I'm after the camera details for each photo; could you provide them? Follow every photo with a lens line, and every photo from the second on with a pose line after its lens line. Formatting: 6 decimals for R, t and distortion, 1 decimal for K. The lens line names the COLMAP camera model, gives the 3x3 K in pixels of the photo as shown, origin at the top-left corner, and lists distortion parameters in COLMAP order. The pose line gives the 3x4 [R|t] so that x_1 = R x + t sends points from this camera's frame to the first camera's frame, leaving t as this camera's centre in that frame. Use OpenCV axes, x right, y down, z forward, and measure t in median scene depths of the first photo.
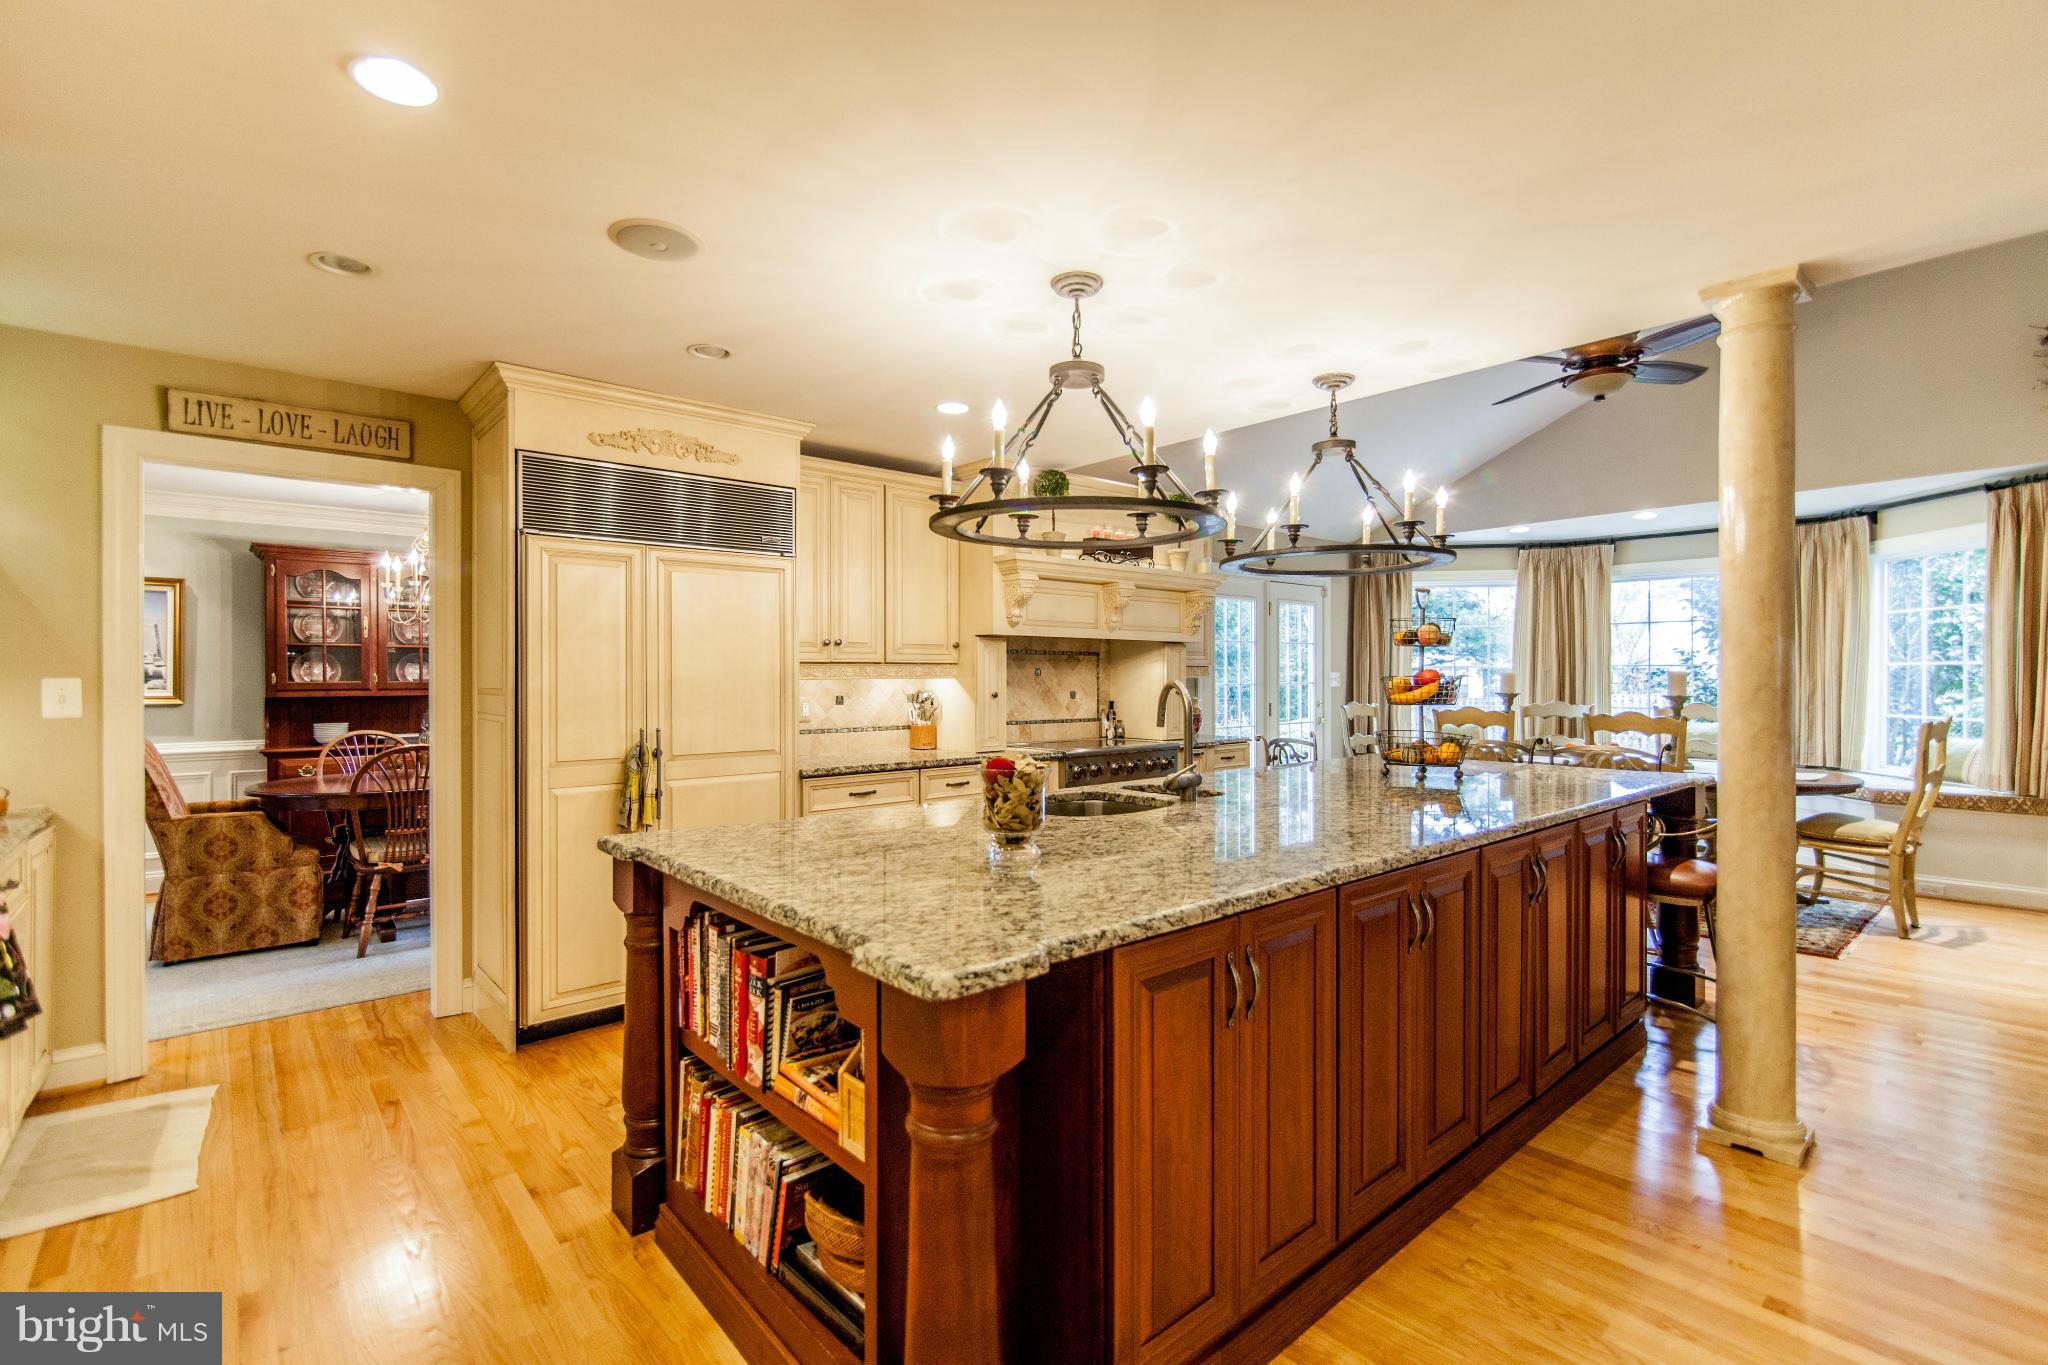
lens RADIAL K [[928.8, 0, 1019.3], [0, 928.8, 680.1], [0, 0, 1]] dist [0.000500, -0.000486]
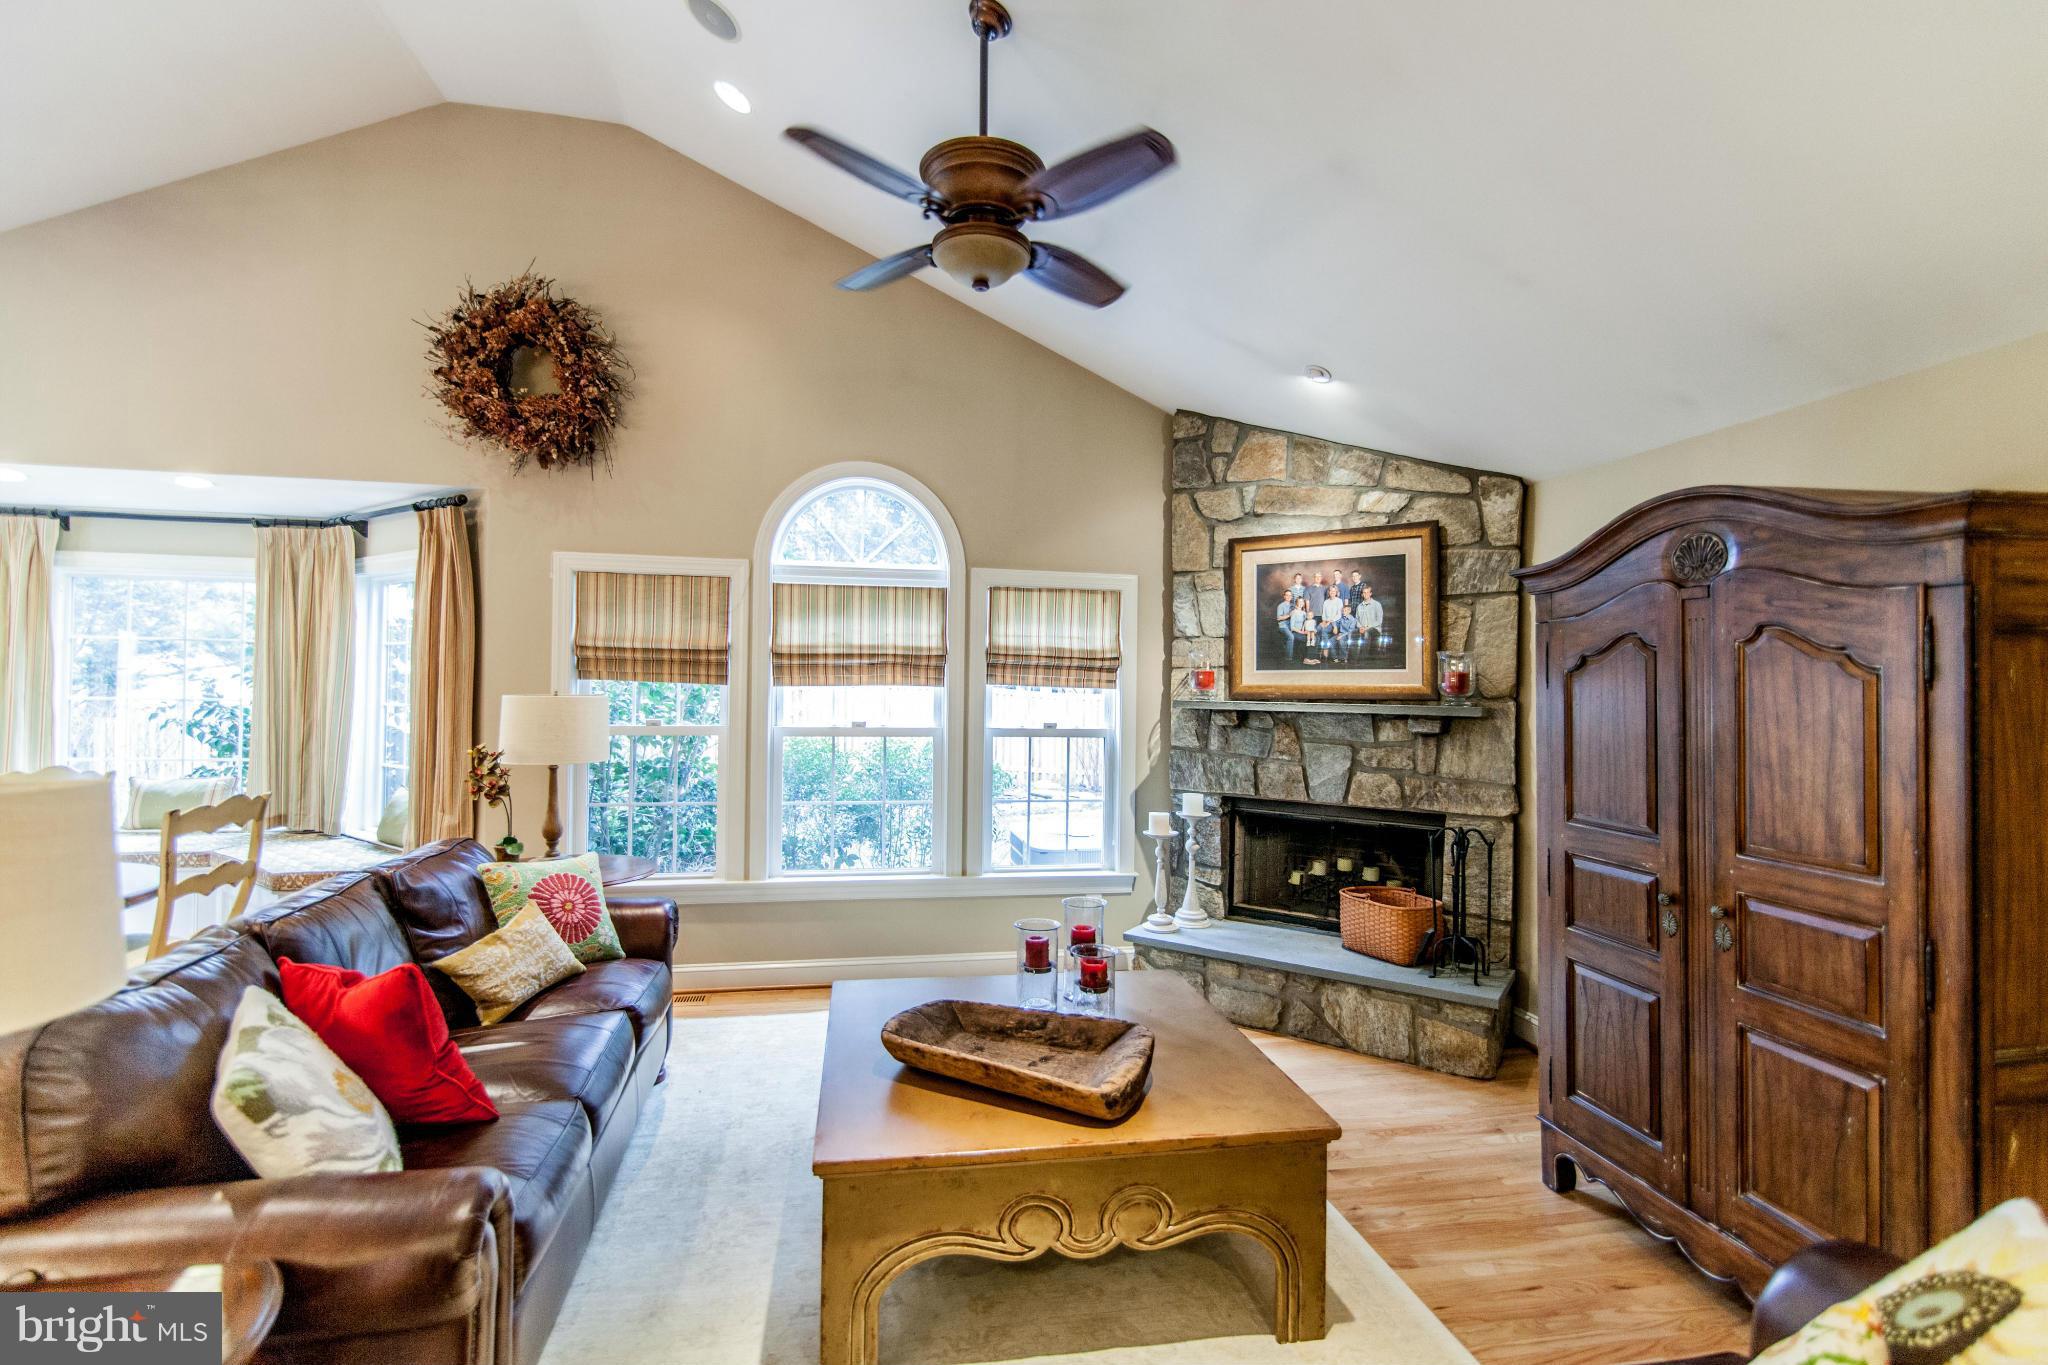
lens RADIAL K [[928.8, 0, 1025.8], [0, 928.8, 671.5], [0, 0, 1]] dist [0.000500, -0.000486]
pose [[0.503171, 0.025694, 0.863805, 0.650161], [-0.011902, 0.999669, -0.022802, -0.045091], [-0.864105, 0.001192, 0.503310, 0.079727]]
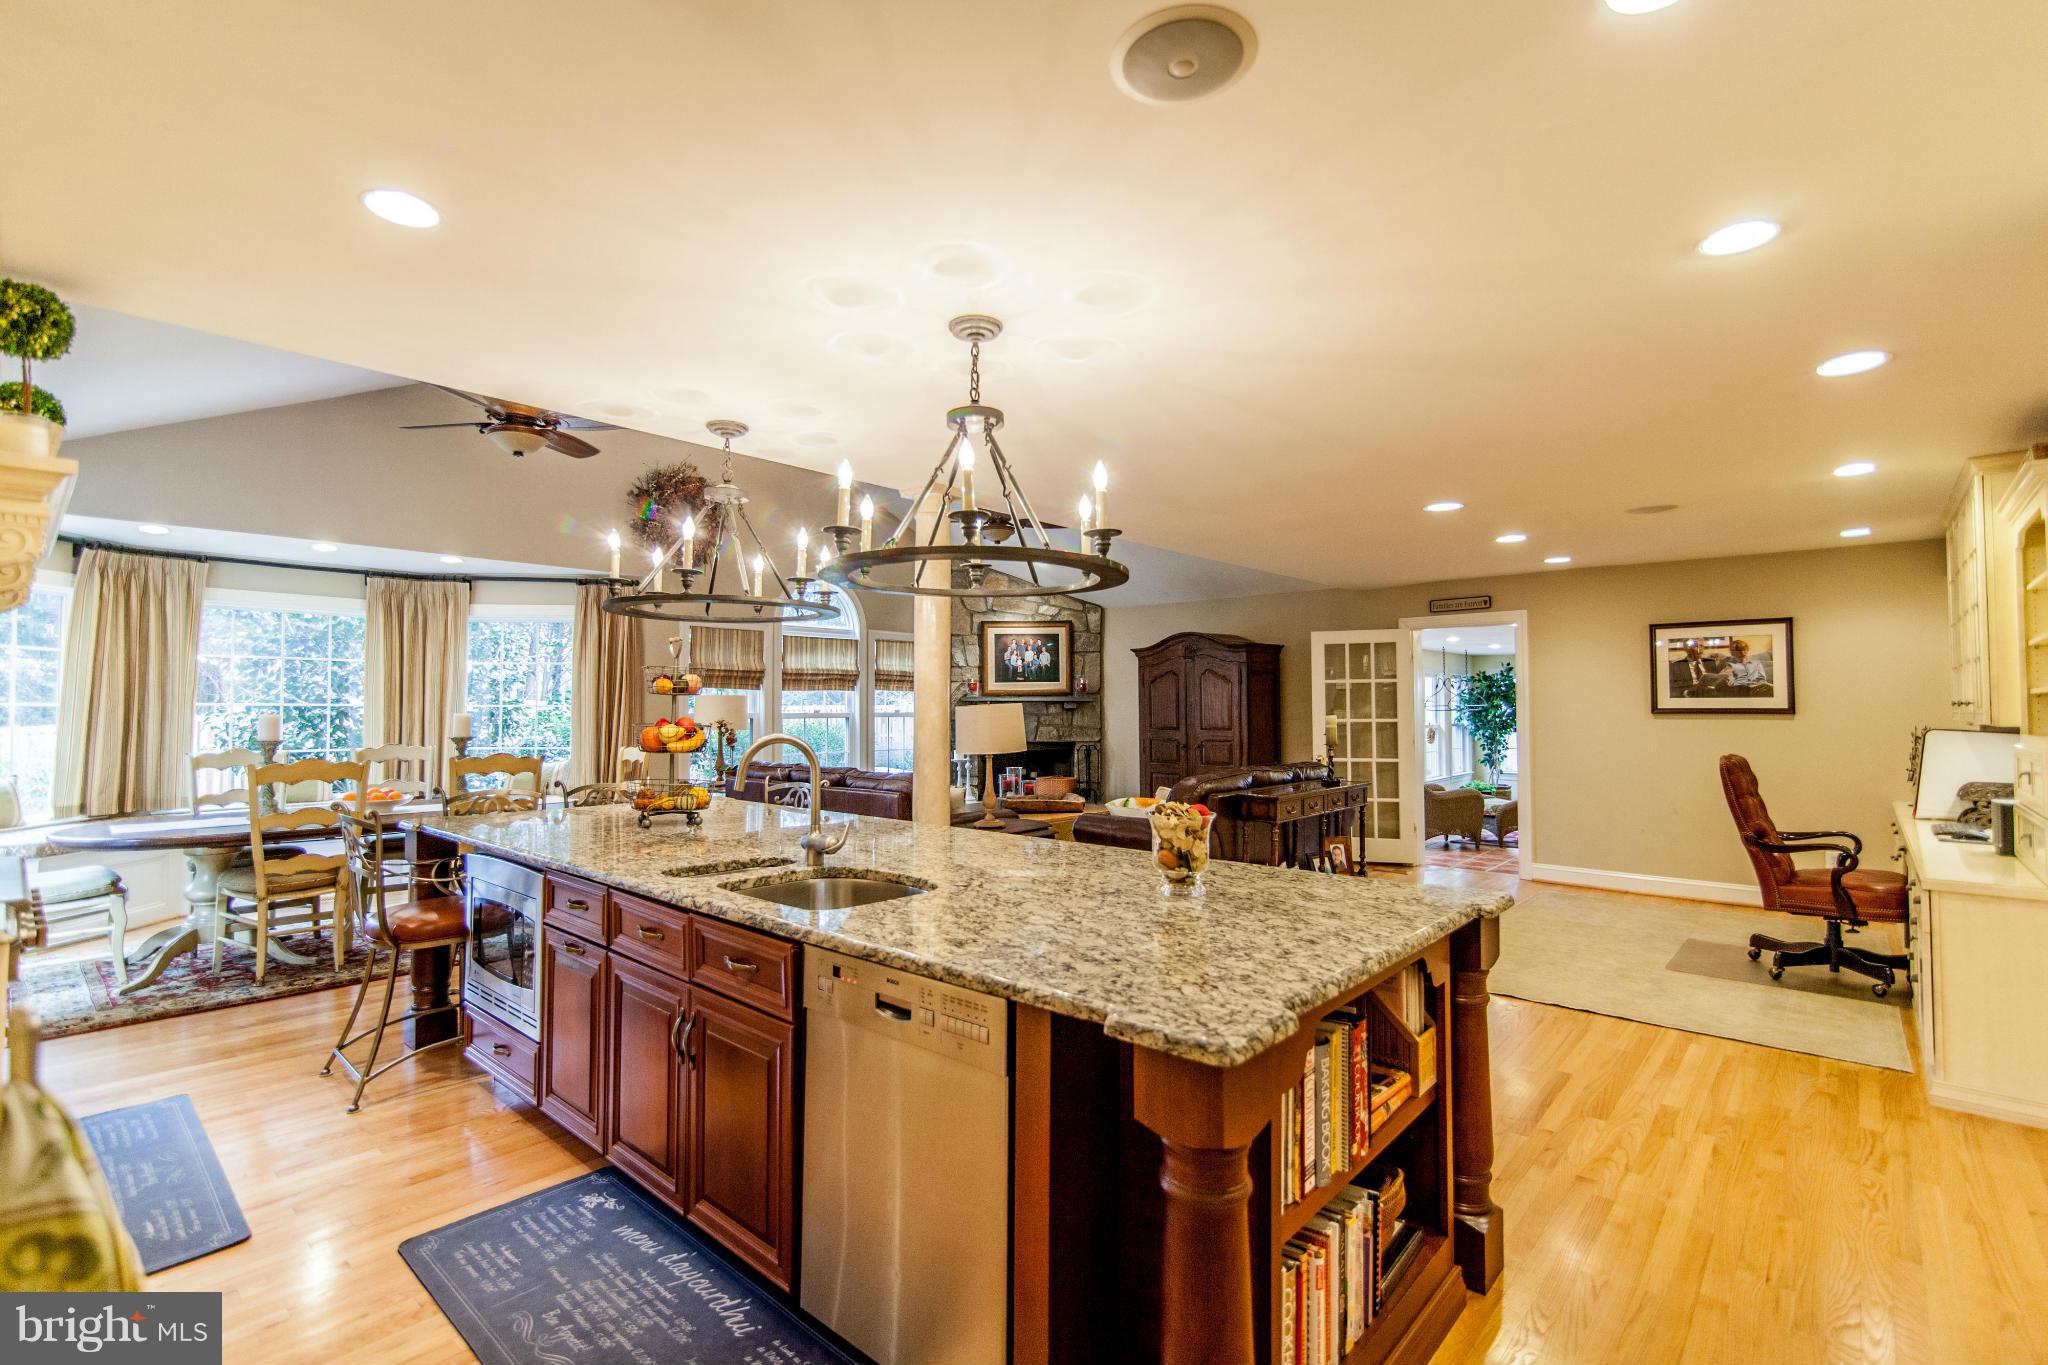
lens RADIAL K [[928.8, 0, 1008.1], [0, 928.8, 679.2], [0, 0, 1]] dist [0.000500, -0.000486]
pose [[-0.124119, 0.033556, 0.991700, -0.480991], [0.006715, 0.999434, -0.032977, -0.009578], [-0.992245, 0.002566, -0.124274, 0.592197]]
